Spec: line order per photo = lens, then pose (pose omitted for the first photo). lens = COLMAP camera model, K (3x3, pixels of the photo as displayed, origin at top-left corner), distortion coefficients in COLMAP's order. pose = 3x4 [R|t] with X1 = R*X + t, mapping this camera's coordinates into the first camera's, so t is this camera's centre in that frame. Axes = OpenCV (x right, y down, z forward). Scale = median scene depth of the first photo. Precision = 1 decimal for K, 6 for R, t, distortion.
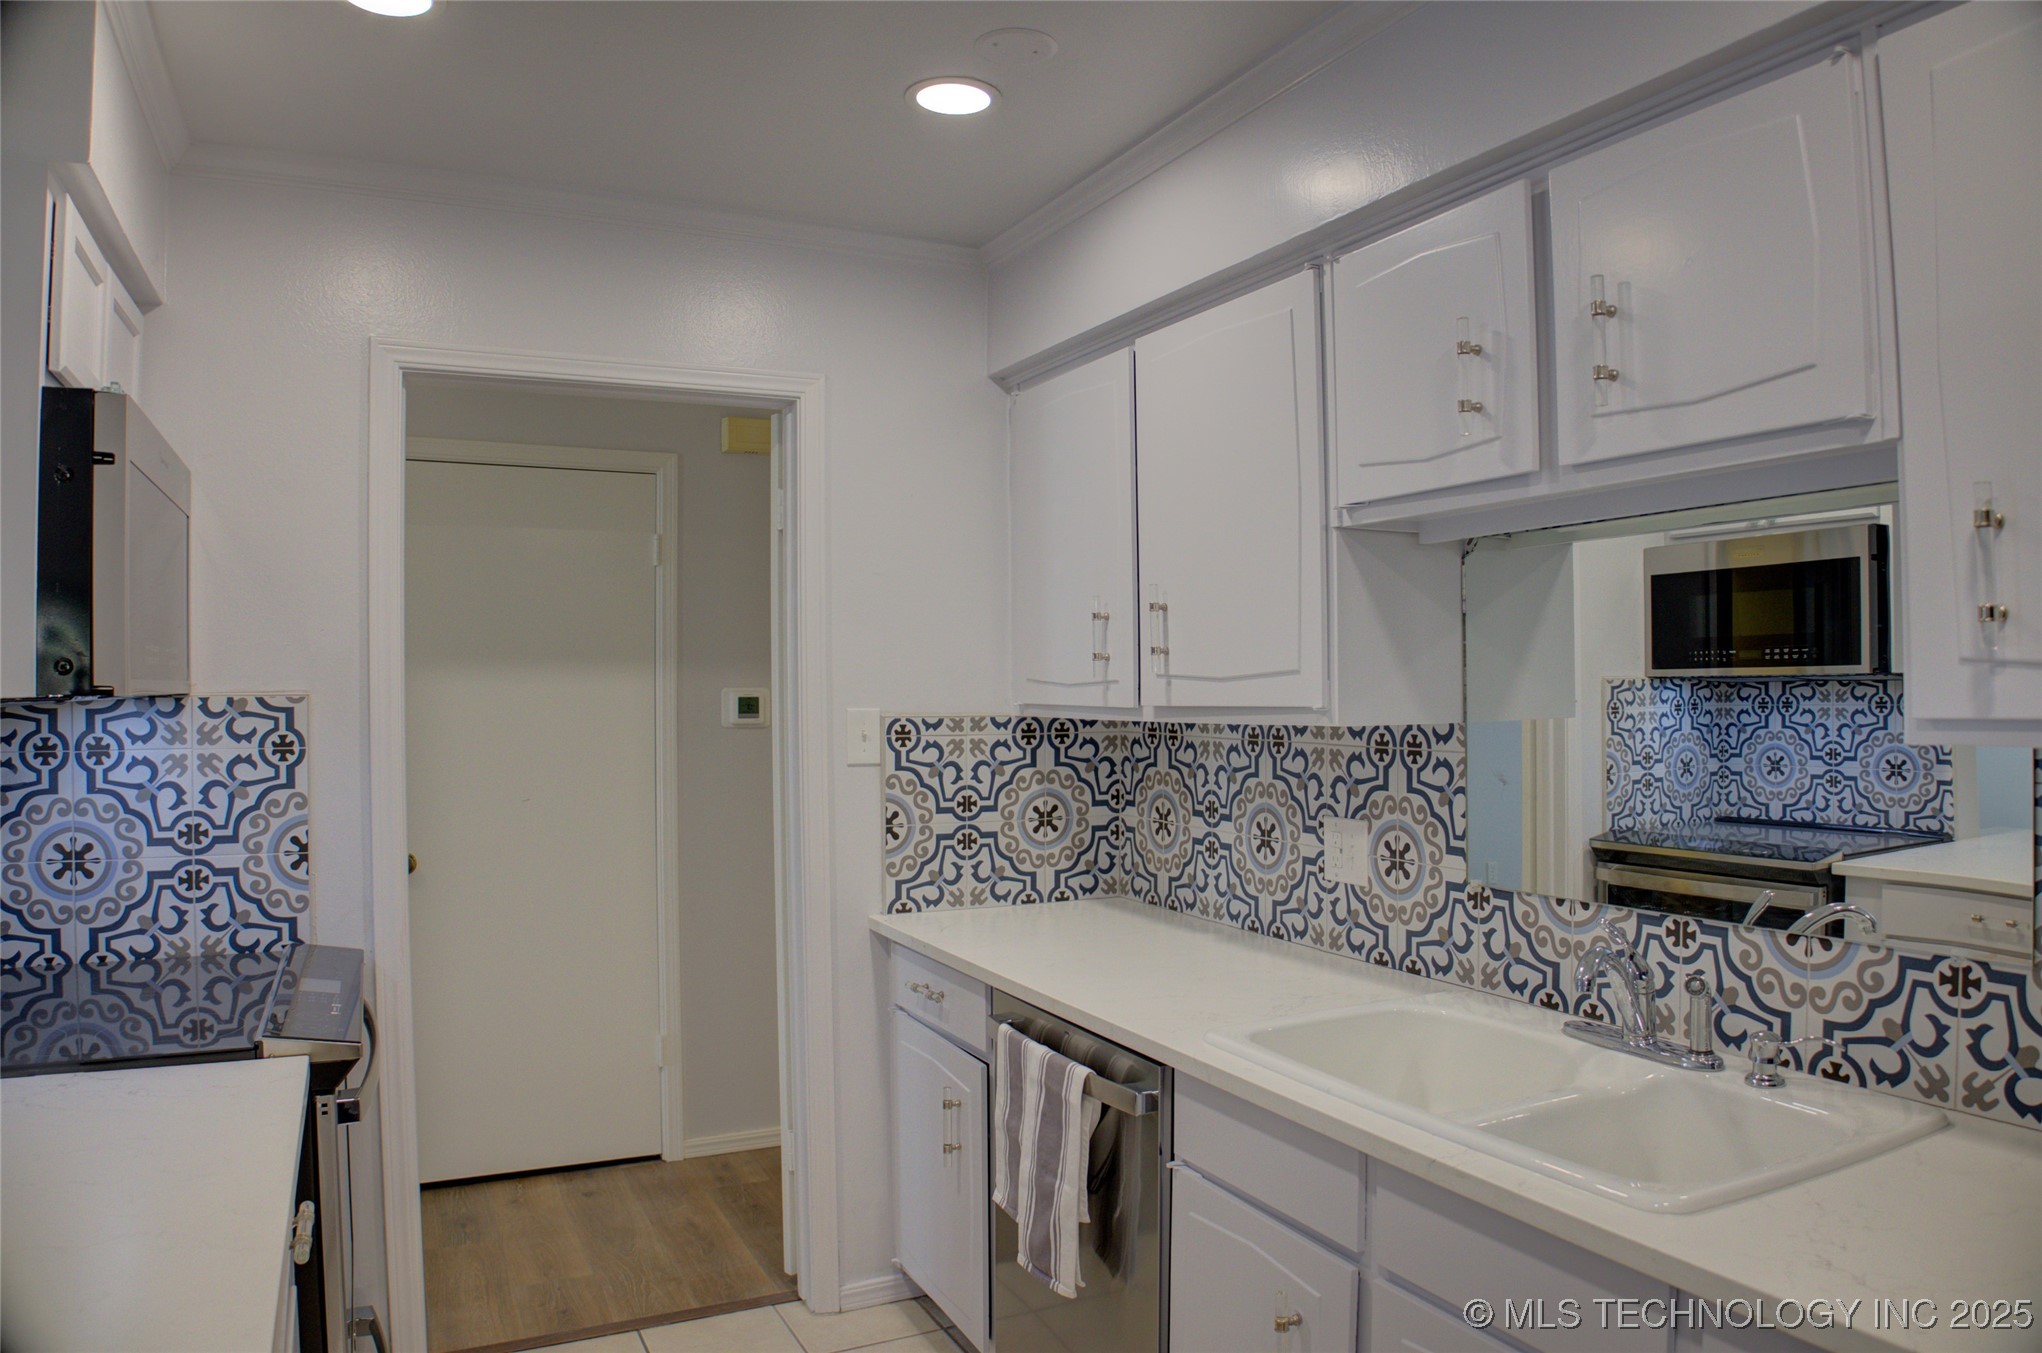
lens RADIAL K [[1378.7, 0, 1030.1], [0, 1378.7, 678.8], [0, 0, 1]] dist [-0.156841, 0.076877]
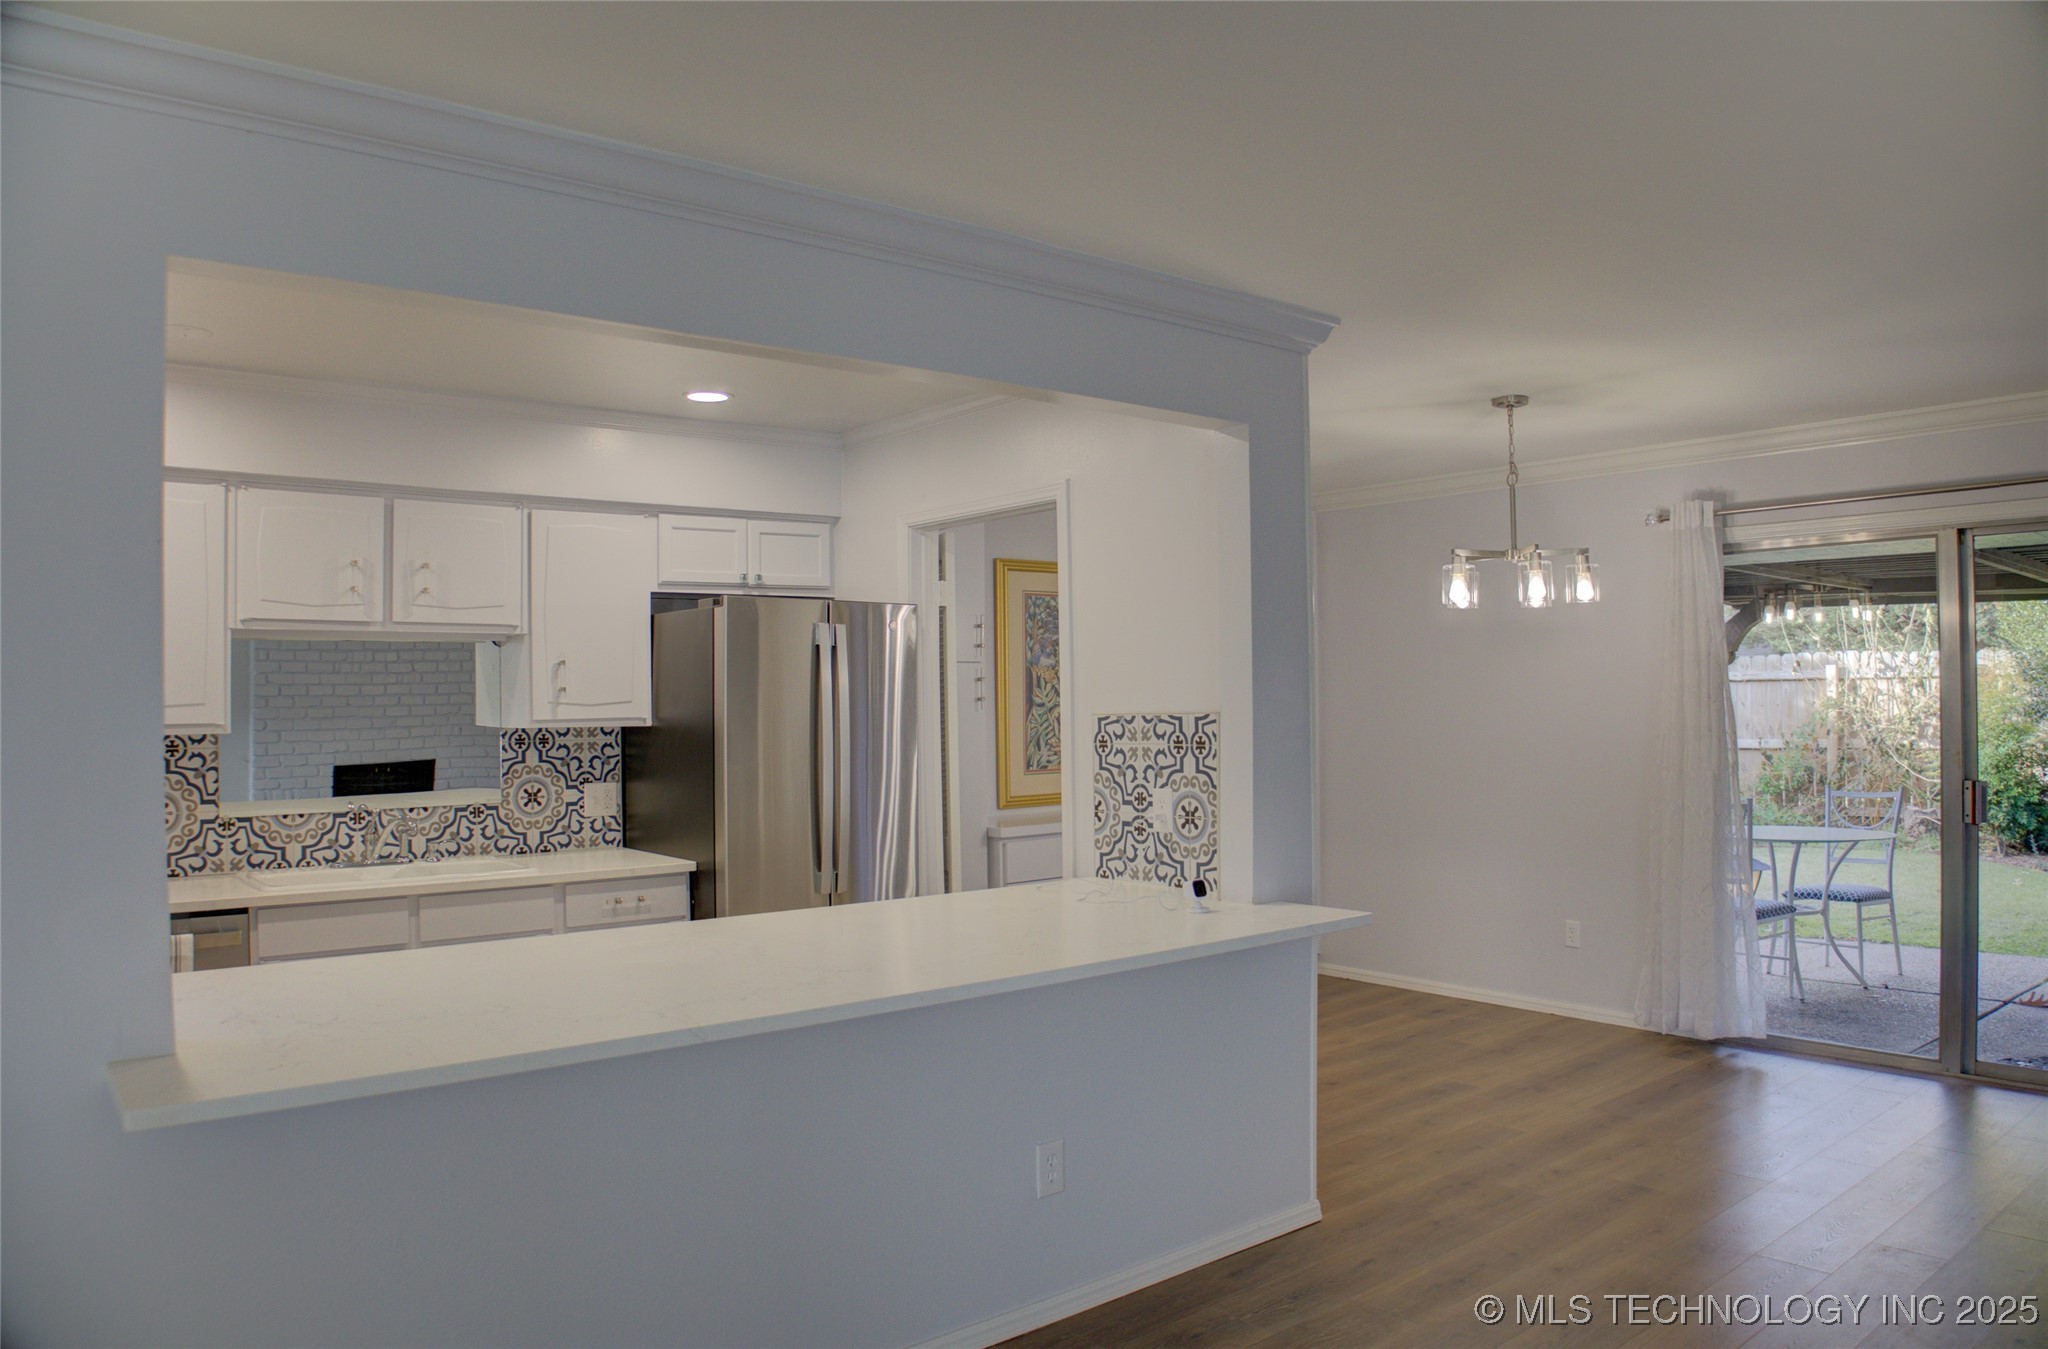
lens RADIAL K [[1408.6, 0, 1024.0], [0, 1408.6, 674.5], [0, 0, 1]] dist [-0.206561, 0.207304]
pose [[-0.208412, 0.028099, 0.977637, -1.500932], [0.007185, 0.999604, -0.027199, 0.009517], [-0.978015, 0.001355, -0.208531, 0.255559]]
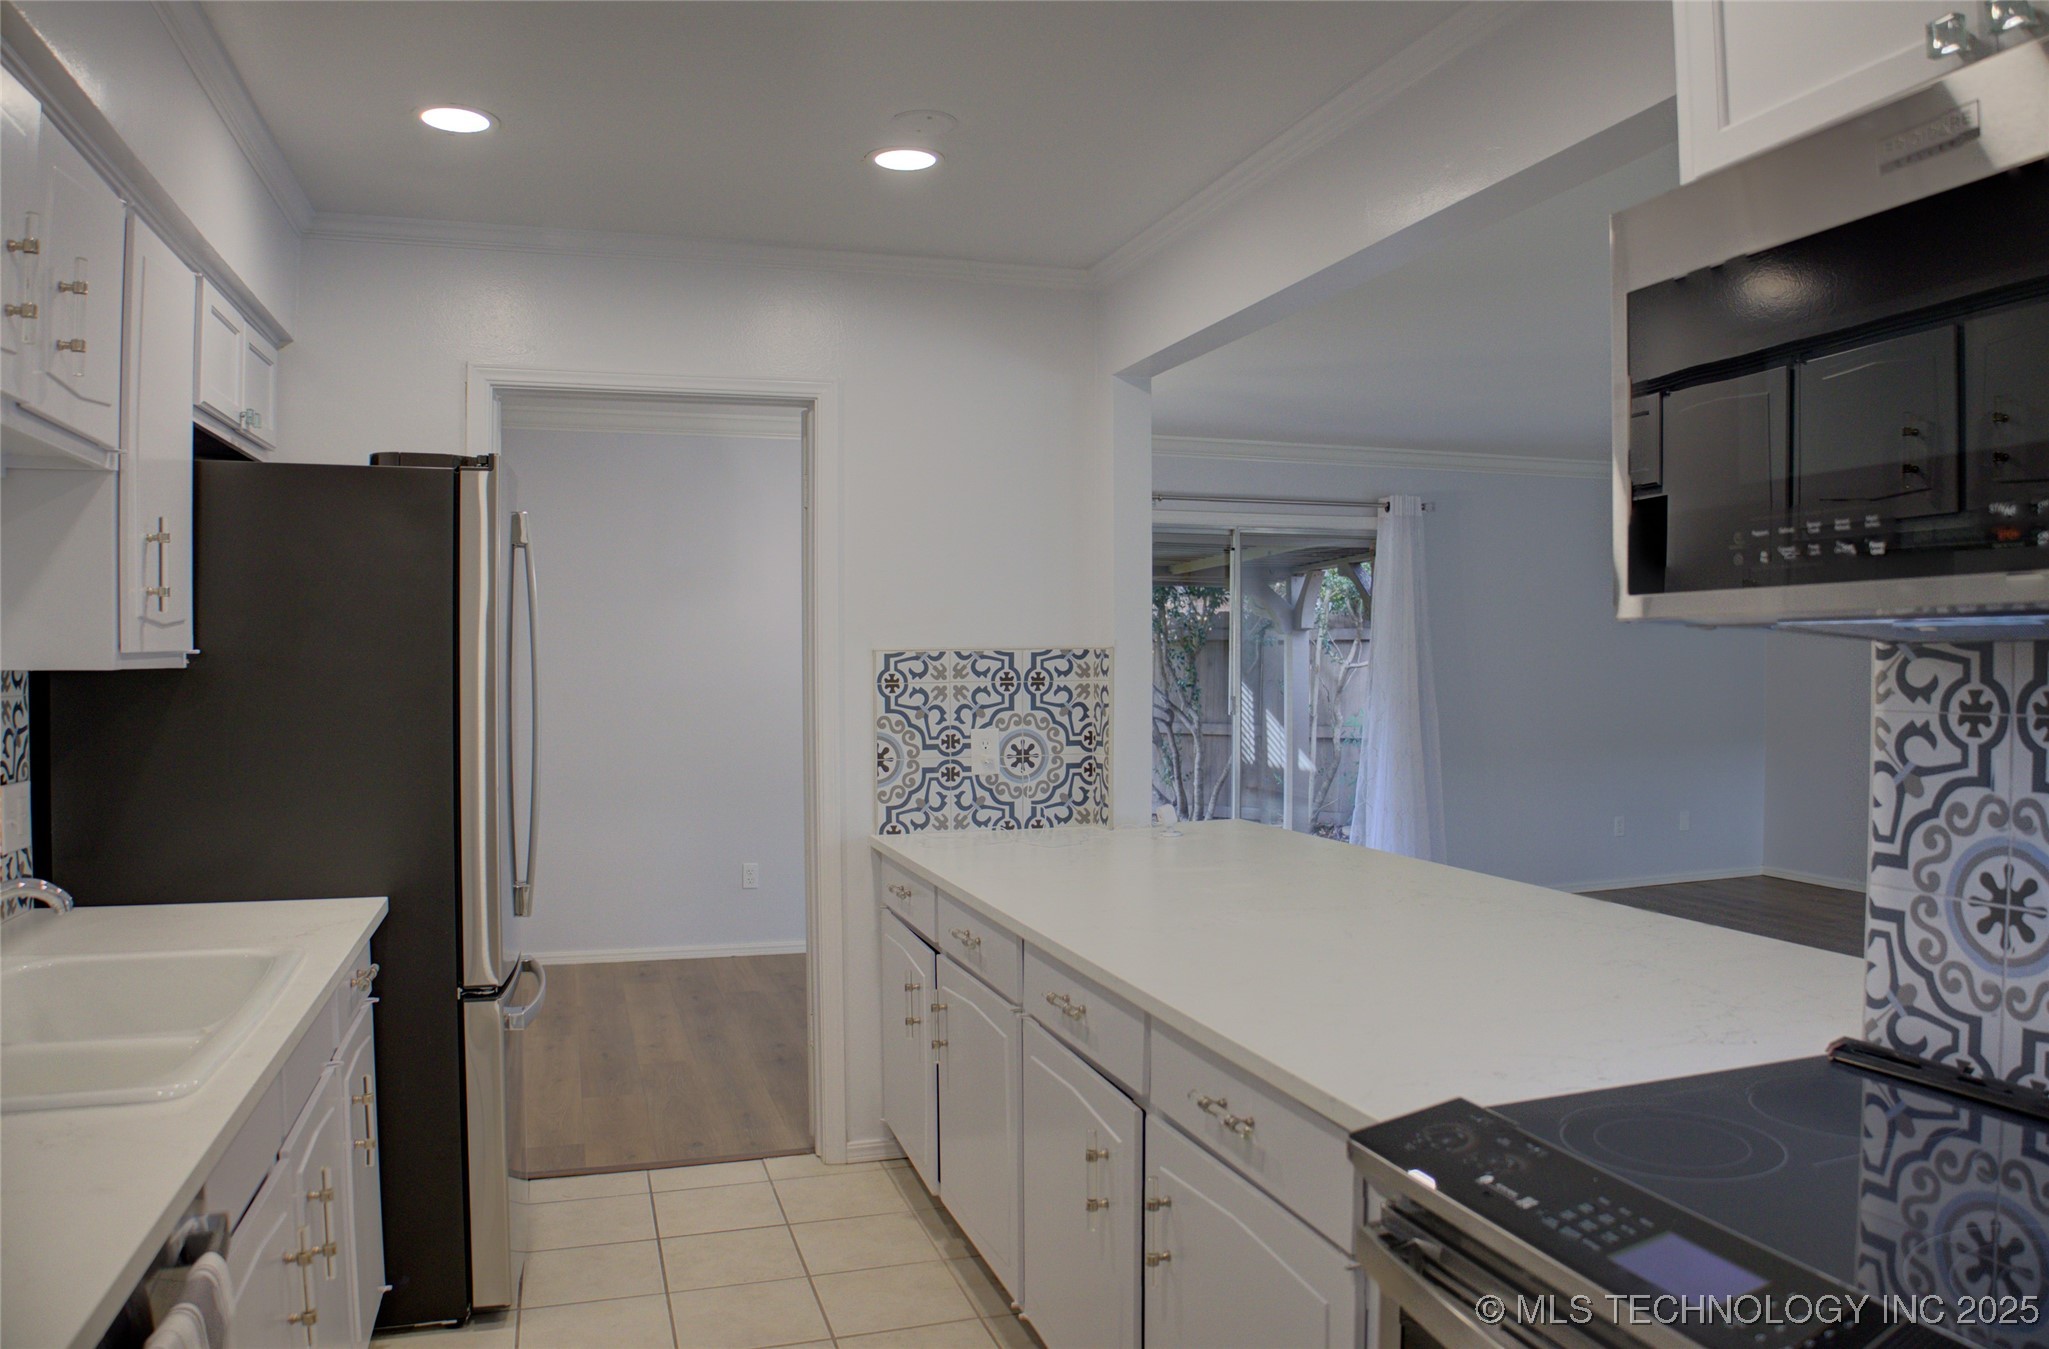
lens RADIAL K [[1383.4, 0, 1033.6], [0, 1383.4, 676.8], [0, 0, 1]] dist [-0.156841, 0.076877]
pose [[-0.990669, -0.004656, 0.136213, -0.301973], [-0.001850, 0.999784, 0.020723, 0.010057], [-0.136280, 0.020278, -0.990463, 1.176069]]
